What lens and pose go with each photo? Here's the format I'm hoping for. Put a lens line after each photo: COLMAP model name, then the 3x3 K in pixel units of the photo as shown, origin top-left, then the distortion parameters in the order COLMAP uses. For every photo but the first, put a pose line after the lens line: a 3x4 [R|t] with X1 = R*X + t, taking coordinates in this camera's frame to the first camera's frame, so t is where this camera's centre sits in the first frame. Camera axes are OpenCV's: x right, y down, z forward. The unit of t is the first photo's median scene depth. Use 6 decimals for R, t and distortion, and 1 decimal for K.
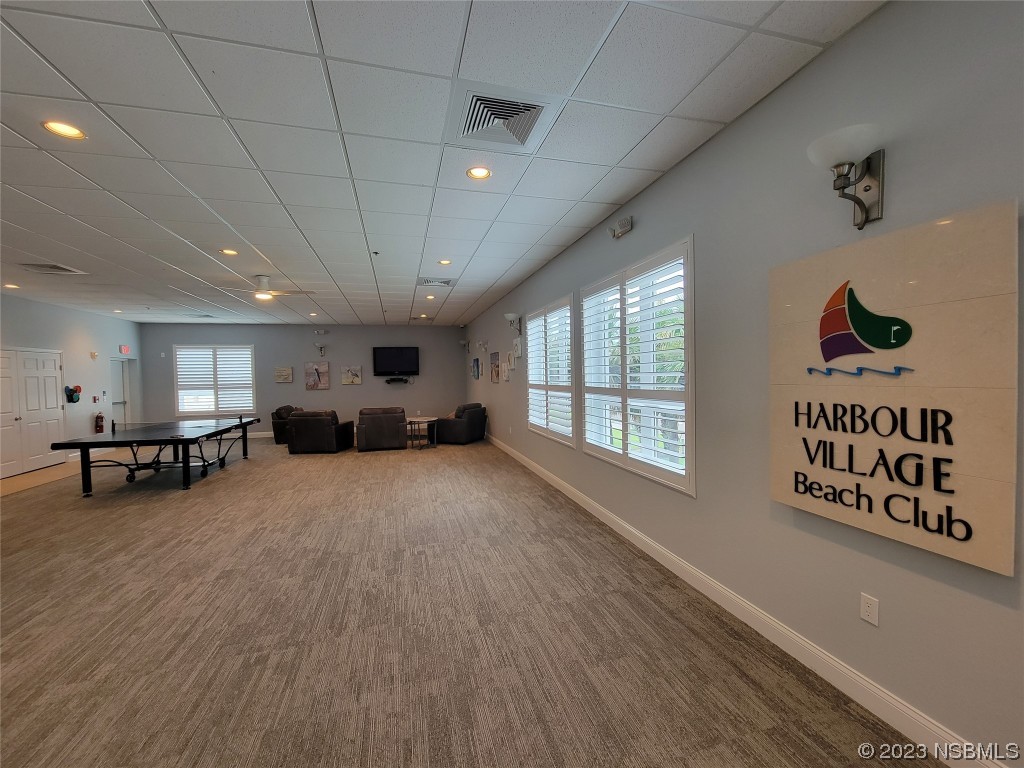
lens RADIAL K [[412.5, 0, 505.5], [0, 412.5, 385.1], [0, 0, 1]] dist [-0.000905, -0.000324]
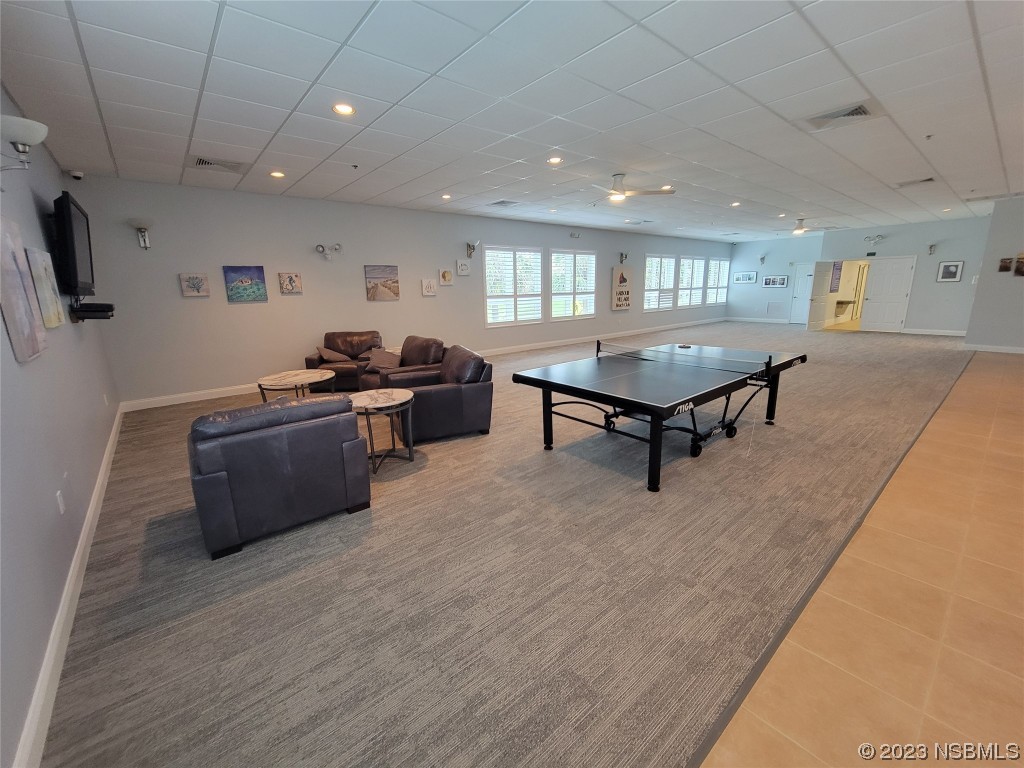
lens RADIAL K [[412.5, 0, 510.8], [0, 412.5, 384.0], [0, 0, 1]] dist [-0.000905, -0.000324]
pose [[-0.426751, -0.190981, 0.883974, -4.636502], [0.042498, 0.972133, 0.230544, -0.106091], [-0.903370, 0.135952, -0.406743, 5.601220]]
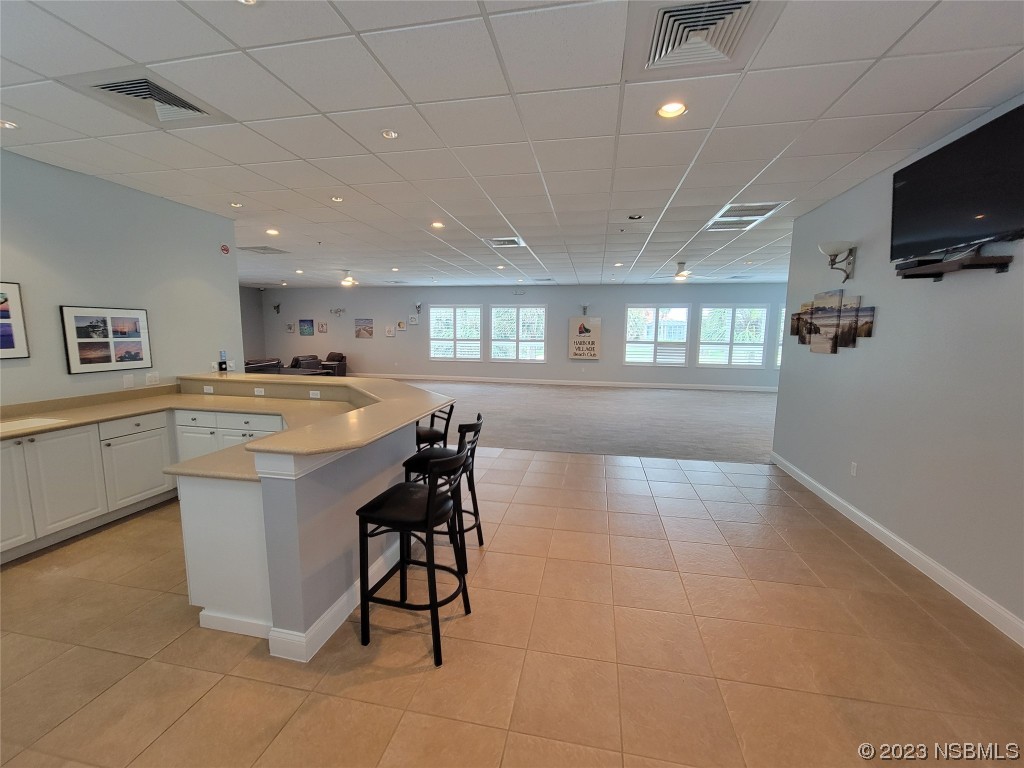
lens RADIAL K [[412.5, 0, 511.5], [0, 412.5, 387.3], [0, 0, 1]] dist [-0.000905, -0.000324]
pose [[0.435462, -0.114068, 0.892951, -5.904997], [0.004414, 0.992198, 0.124594, -0.047852], [-0.900196, -0.050314, 0.432568, -0.936640]]
